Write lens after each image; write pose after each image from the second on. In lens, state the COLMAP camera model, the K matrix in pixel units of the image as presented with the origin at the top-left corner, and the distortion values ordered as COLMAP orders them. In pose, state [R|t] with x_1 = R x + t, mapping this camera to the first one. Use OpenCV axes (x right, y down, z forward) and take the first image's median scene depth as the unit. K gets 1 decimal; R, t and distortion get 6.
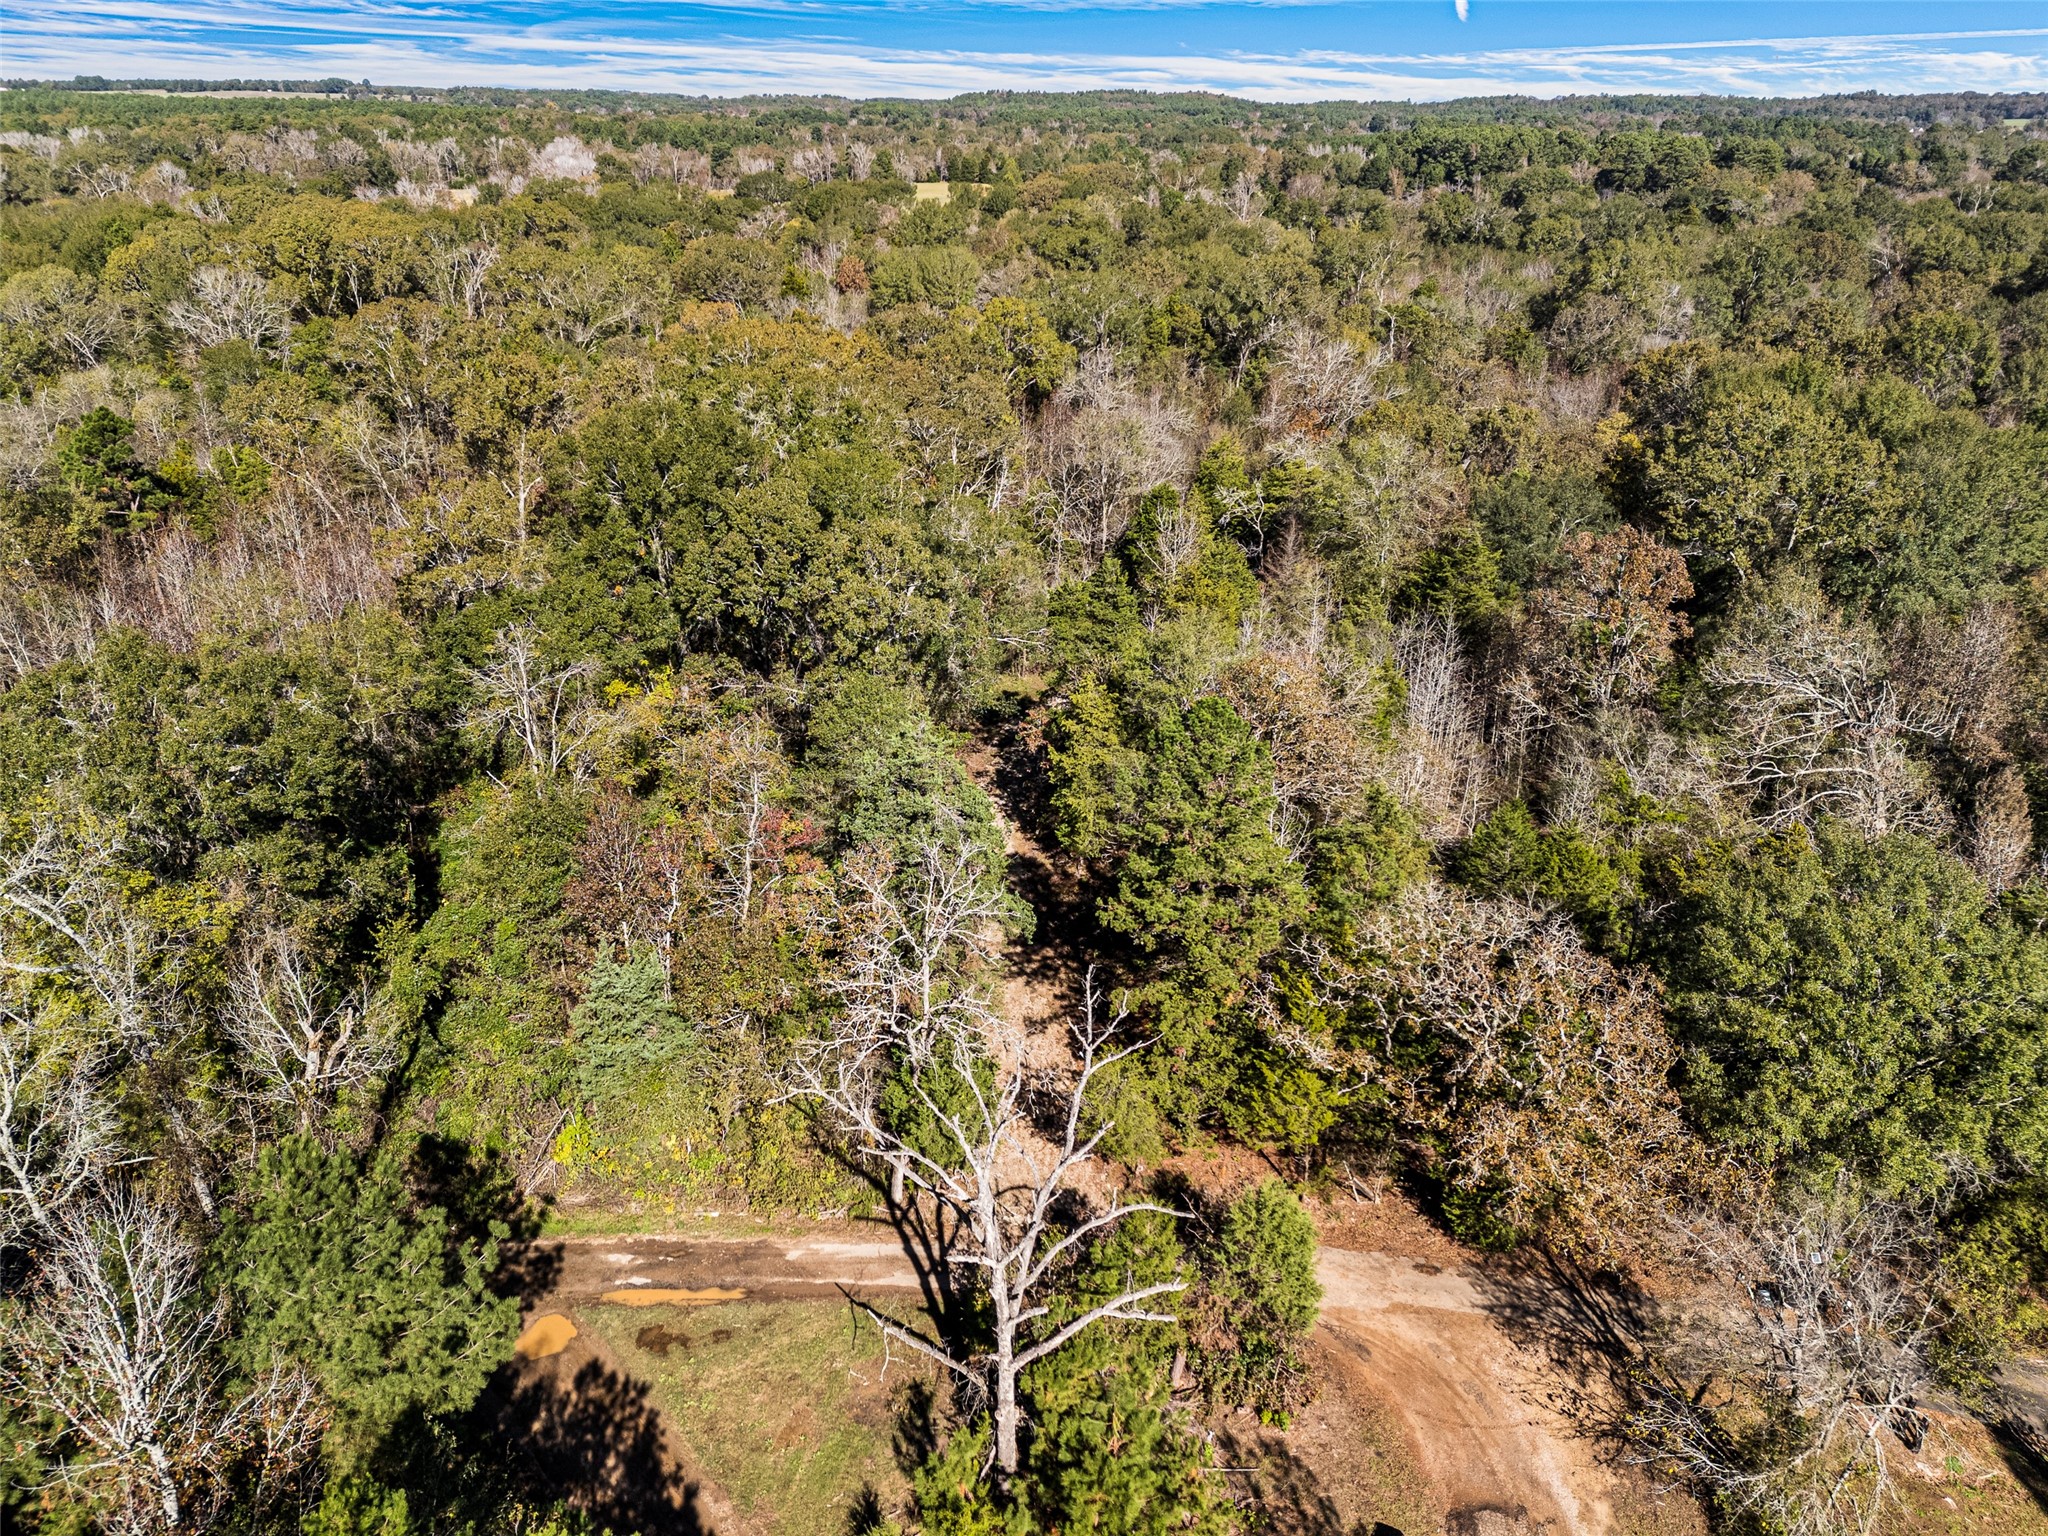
lens RADIAL K [[1484.5, 0, 1017.9], [0, 1484.5, 773.0], [0, 0, 1]] dist [0.071245, -0.062534]
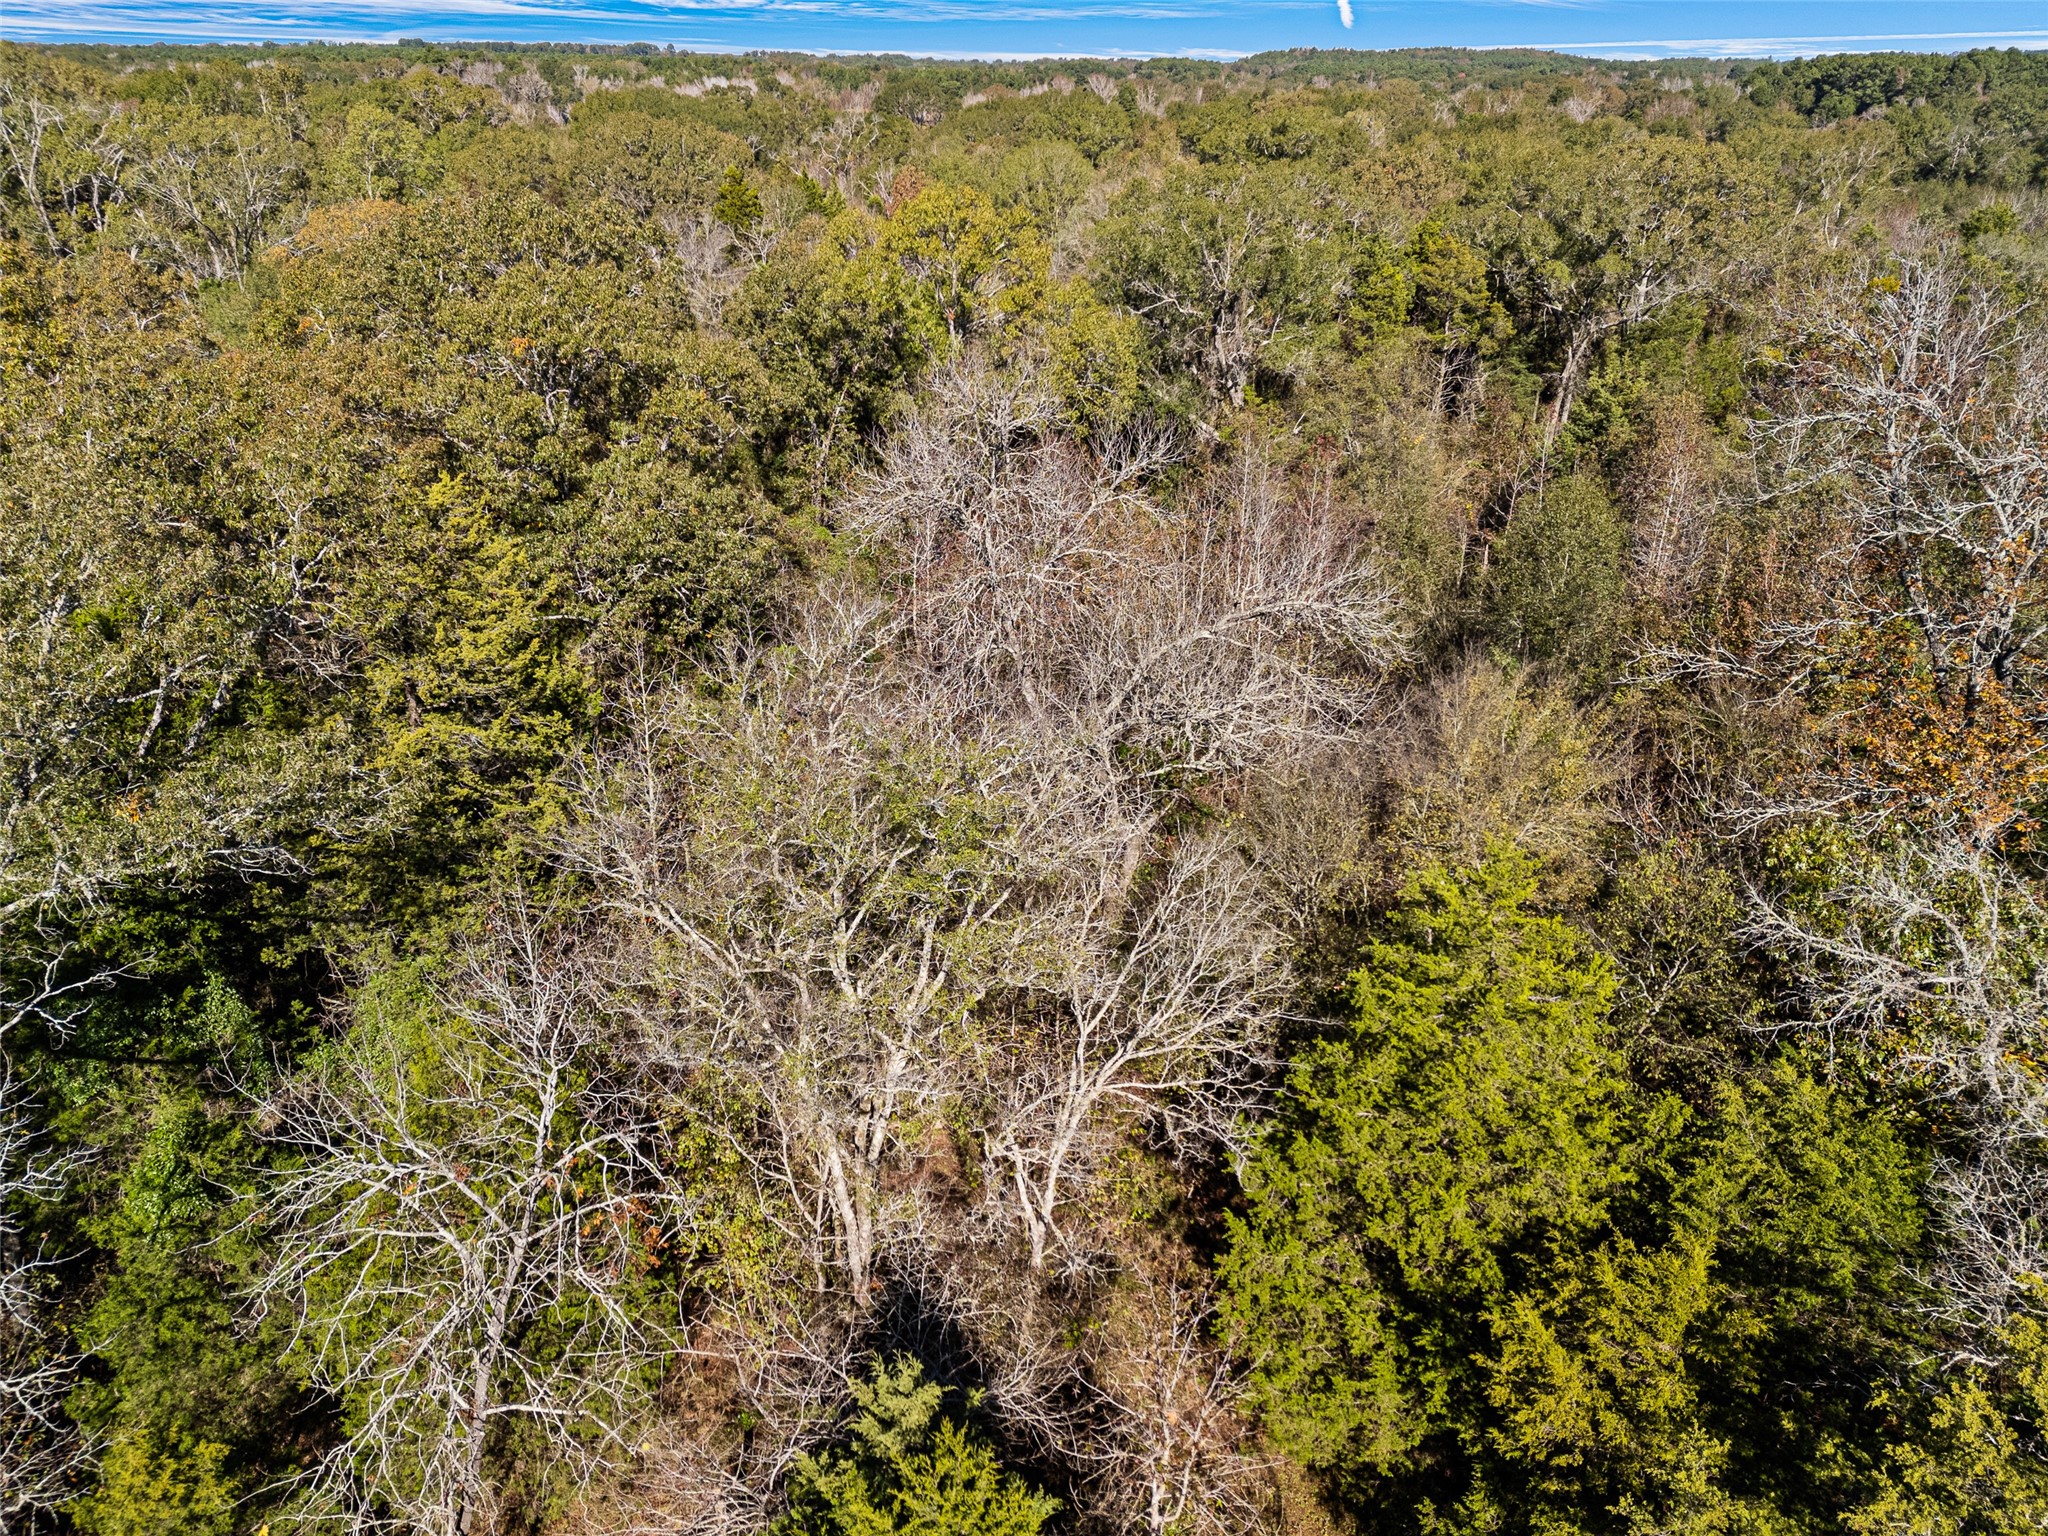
lens RADIAL K [[1484.5, 0, 1025.4], [0, 1484.5, 779.9], [0, 0, 1]] dist [0.071245, -0.062534]
pose [[0.983615, 0.077707, -0.162675, 0.070789], [-0.074532, 0.996892, 0.025542, -0.149329], [0.164154, -0.012999, 0.986349, 0.521059]]
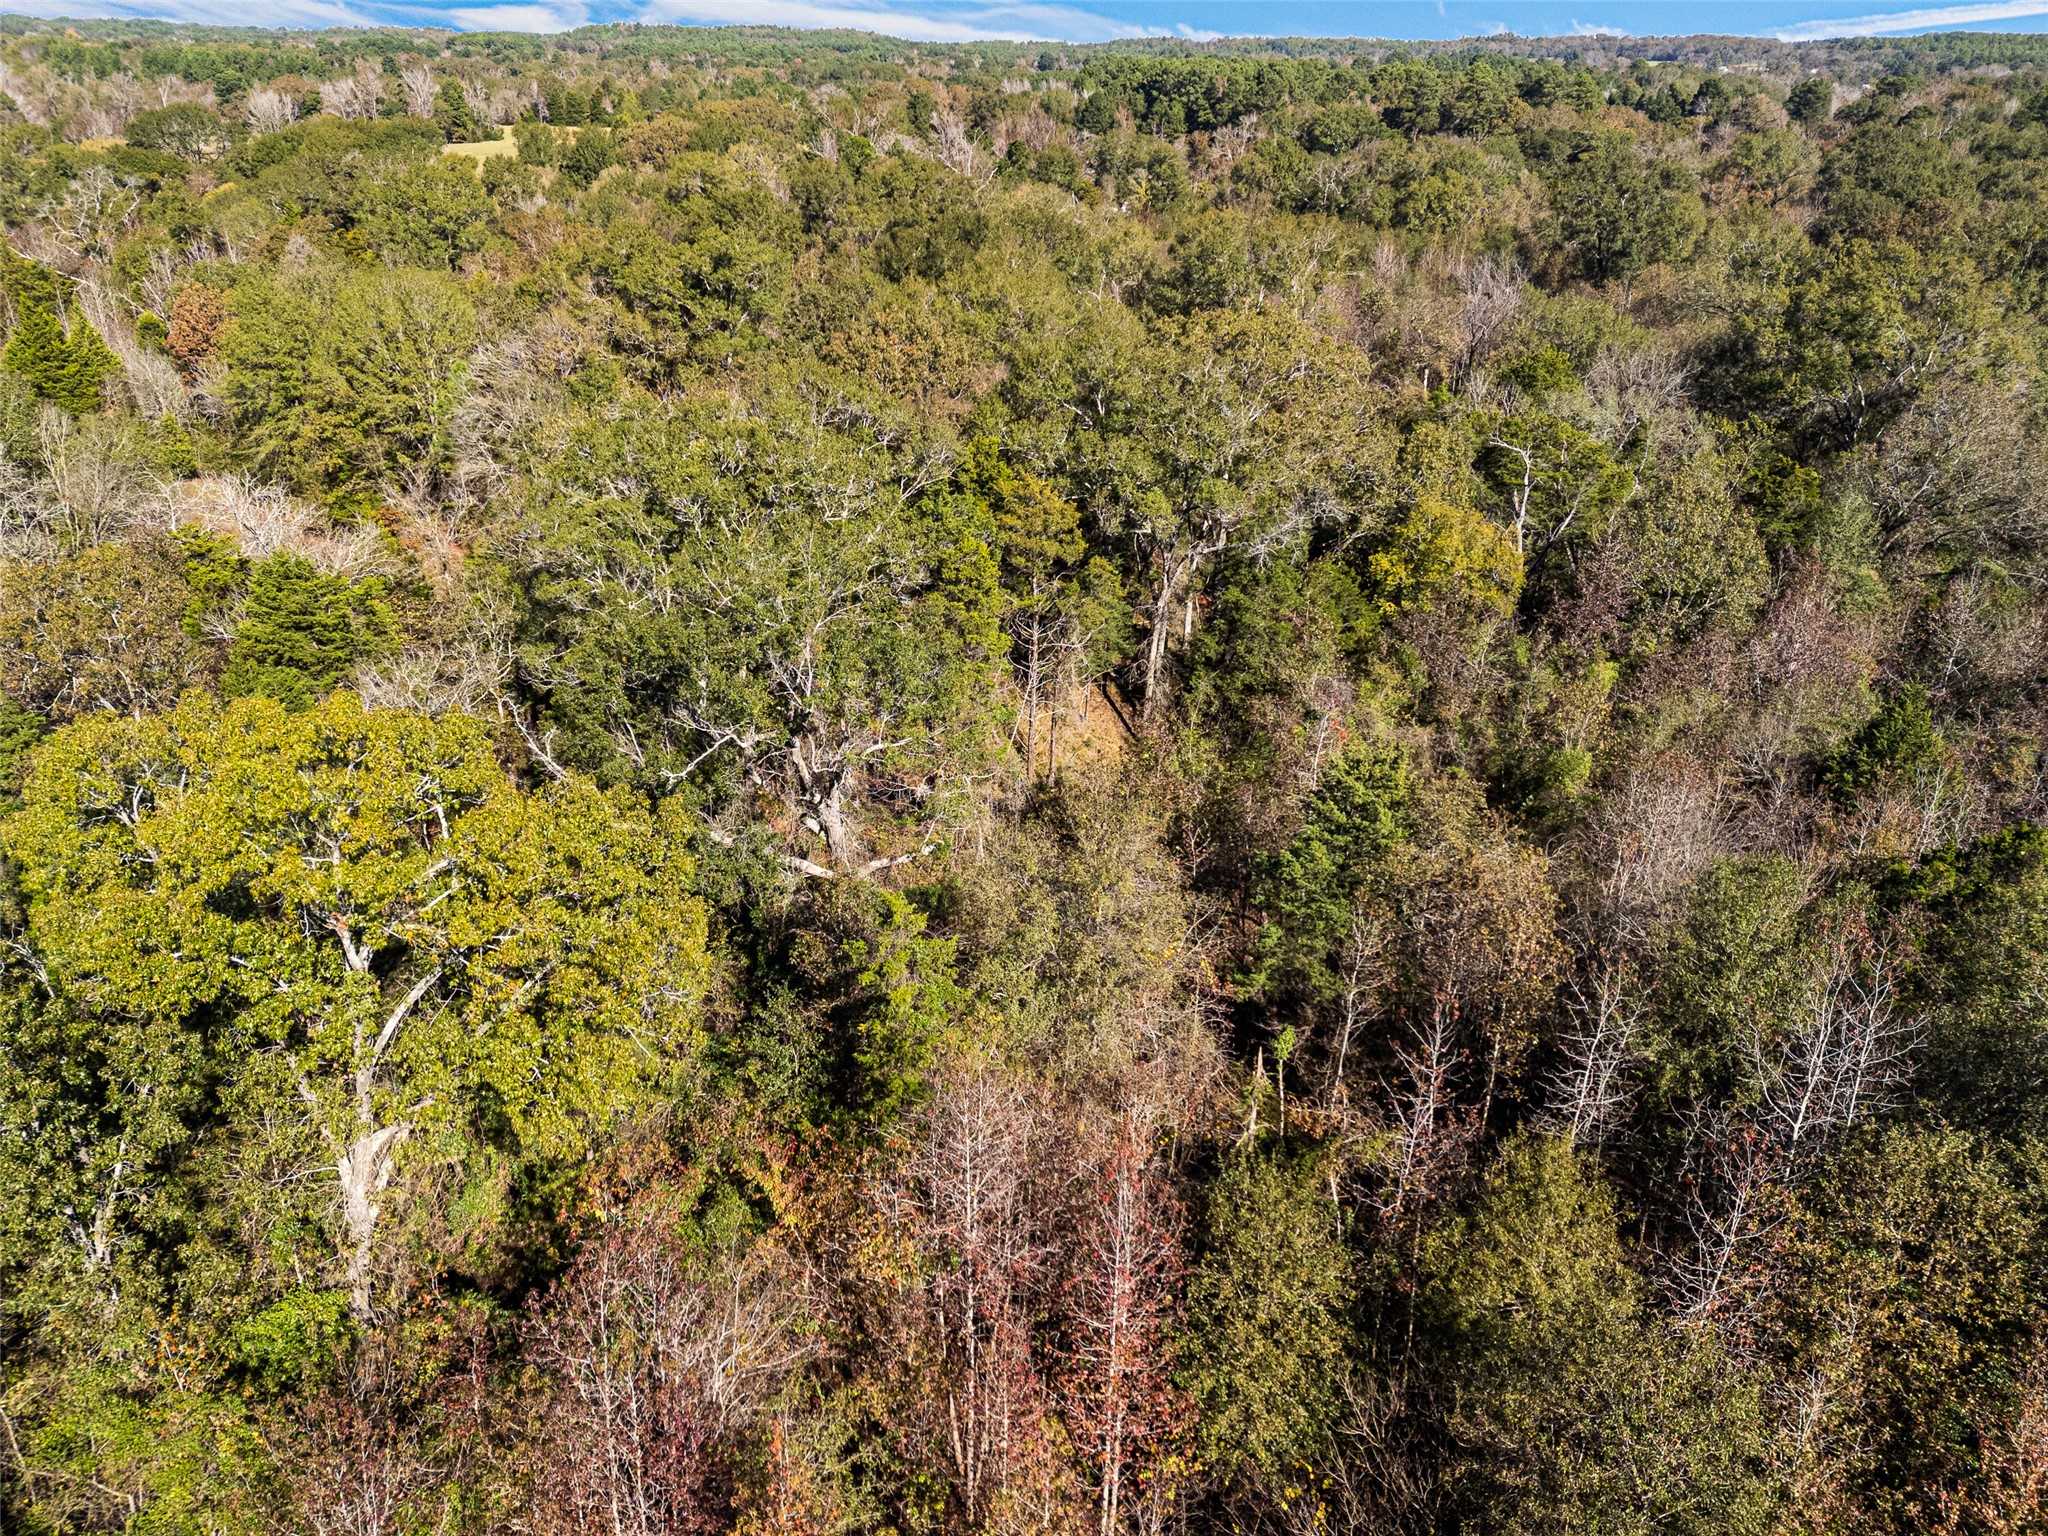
lens RADIAL K [[1484.5, 0, 1019.9], [0, 1484.5, 774.6], [0, 0, 1]] dist [0.071245, -0.062534]
pose [[0.976983, -0.089465, 0.193648, 0.036962], [0.083216, 0.995721, 0.040184, -0.257909], [-0.196415, -0.023144, 0.980248, 0.660575]]
